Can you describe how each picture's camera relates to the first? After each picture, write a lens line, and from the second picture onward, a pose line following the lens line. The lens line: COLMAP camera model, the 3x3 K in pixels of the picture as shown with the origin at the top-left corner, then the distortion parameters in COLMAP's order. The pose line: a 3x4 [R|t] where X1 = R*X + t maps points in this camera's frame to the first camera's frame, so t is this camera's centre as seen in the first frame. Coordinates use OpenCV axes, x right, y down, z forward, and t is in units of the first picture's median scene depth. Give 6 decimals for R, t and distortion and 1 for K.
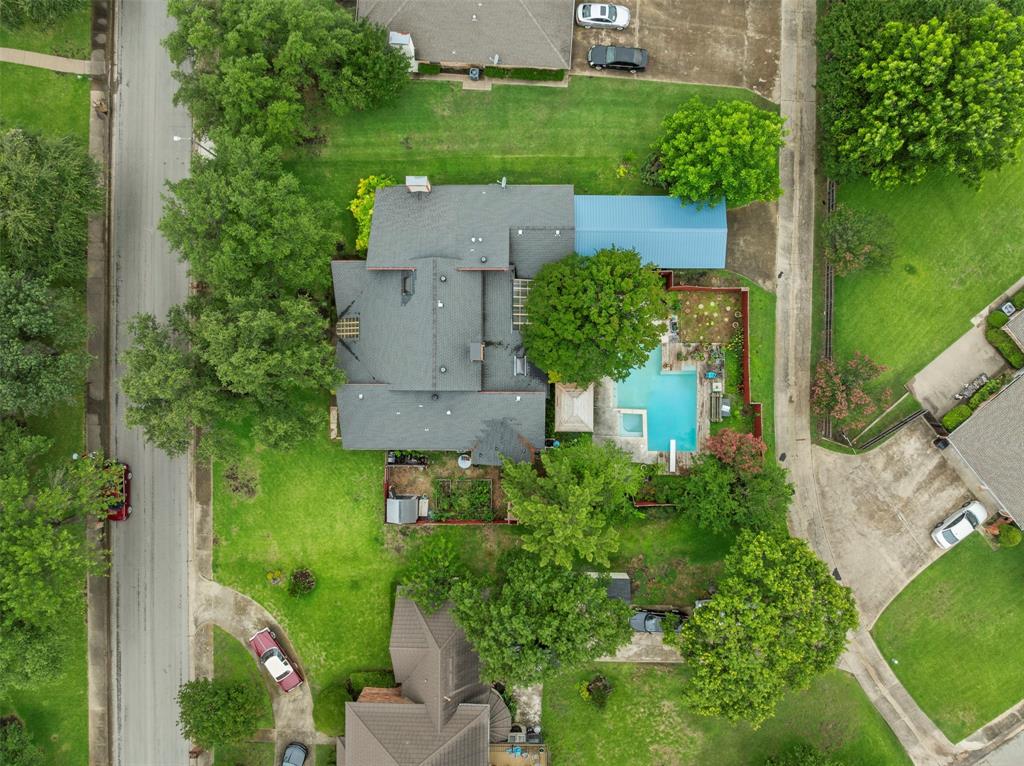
lens RADIAL K [[721.3, 0, 516.2], [0, 721.3, 382.4], [0, 0, 1]] dist [-0.036002, 0.000694]
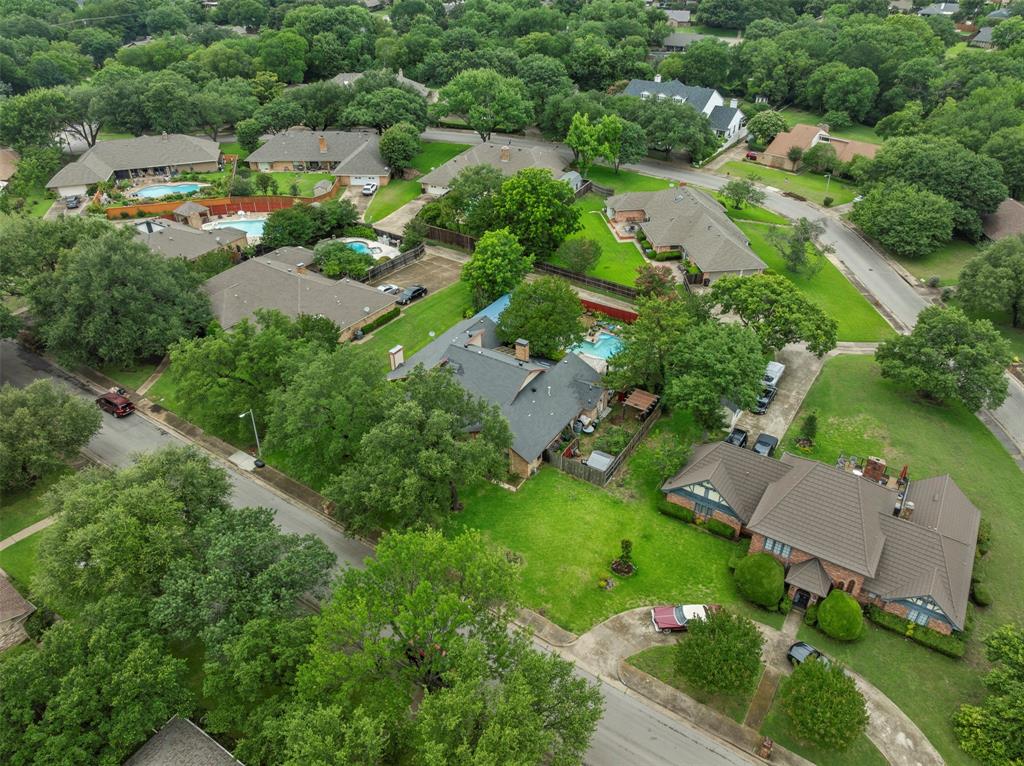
lens RADIAL K [[721.3, 0, 516.2], [0, 721.3, 382.4], [0, 0, 1]] dist [-0.036002, 0.000694]
pose [[0.526975, -0.471244, 0.707267, -0.961593], [0.849847, 0.299641, -0.433562, 0.509975], [-0.007612, 0.829545, 0.558388, 0.239319]]
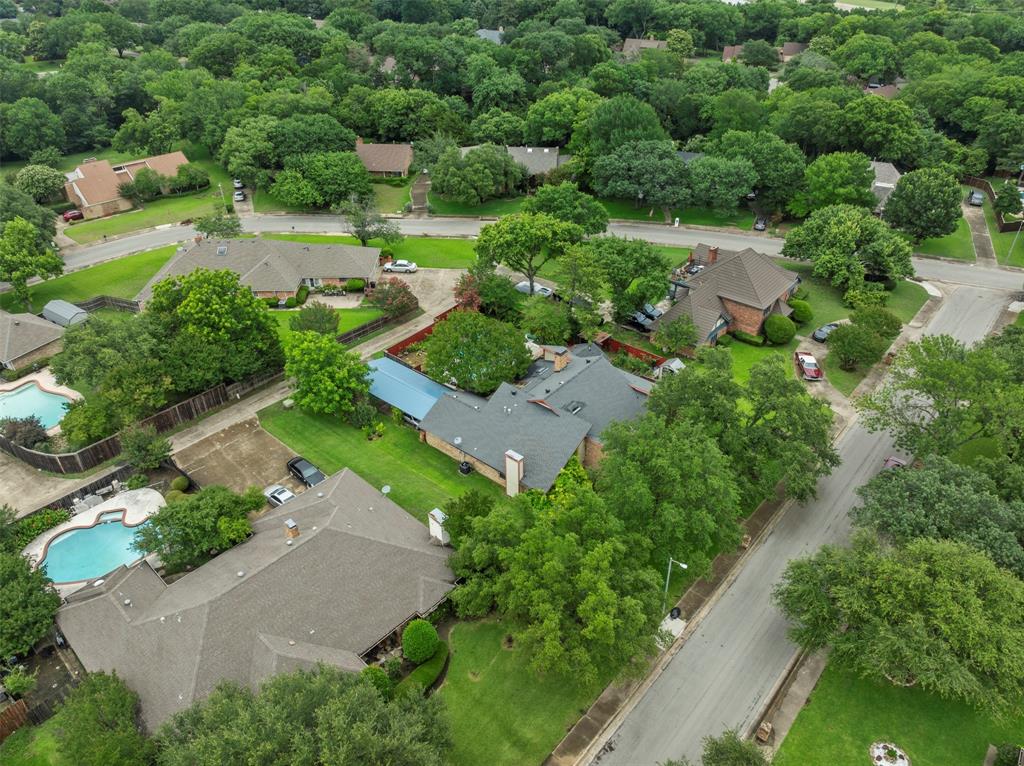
lens RADIAL K [[721.3, 0, 516.2], [0, 721.3, 382.4], [0, 0, 1]] dist [-0.036002, 0.000694]
pose [[-0.771995, -0.341933, 0.535823, -0.656002], [0.635472, -0.433939, 0.638649, -0.882189], [0.014139, 0.833534, 0.552288, 0.248909]]
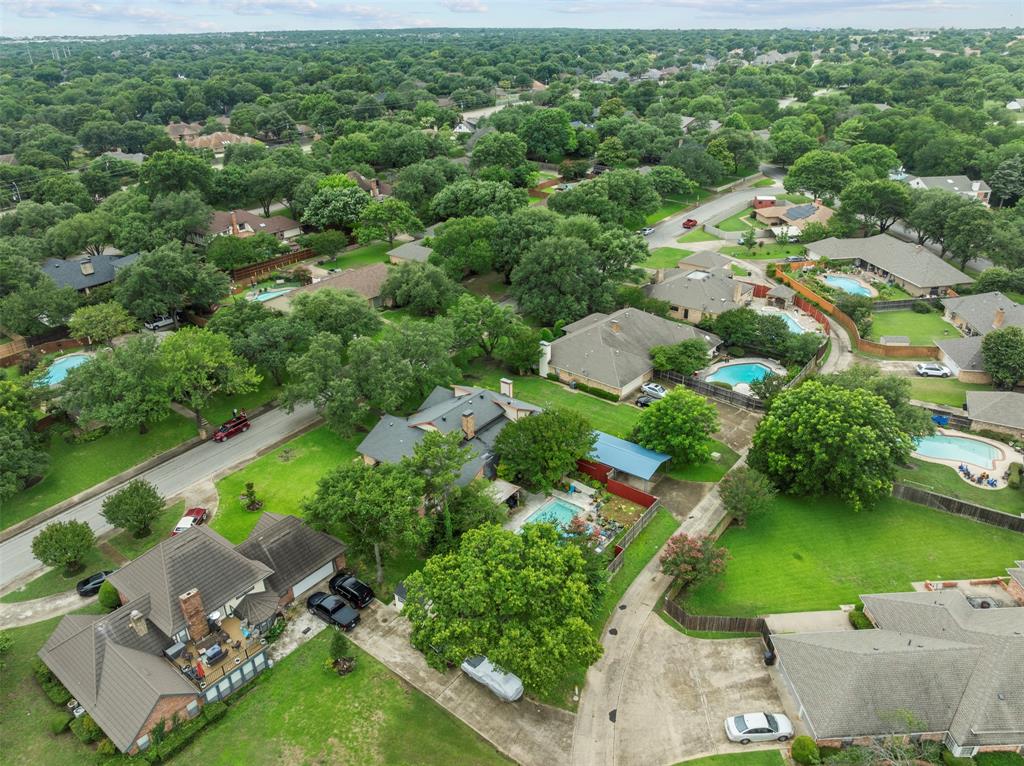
lens RADIAL K [[721.3, 0, 516.2], [0, 721.3, 382.4], [0, 0, 1]] dist [-0.036002, 0.000694]
pose [[0.800643, 0.270753, -0.534475, 0.731473], [-0.599122, 0.369025, -0.710544, 0.846073], [0.004853, 0.889108, 0.457671, 0.203644]]
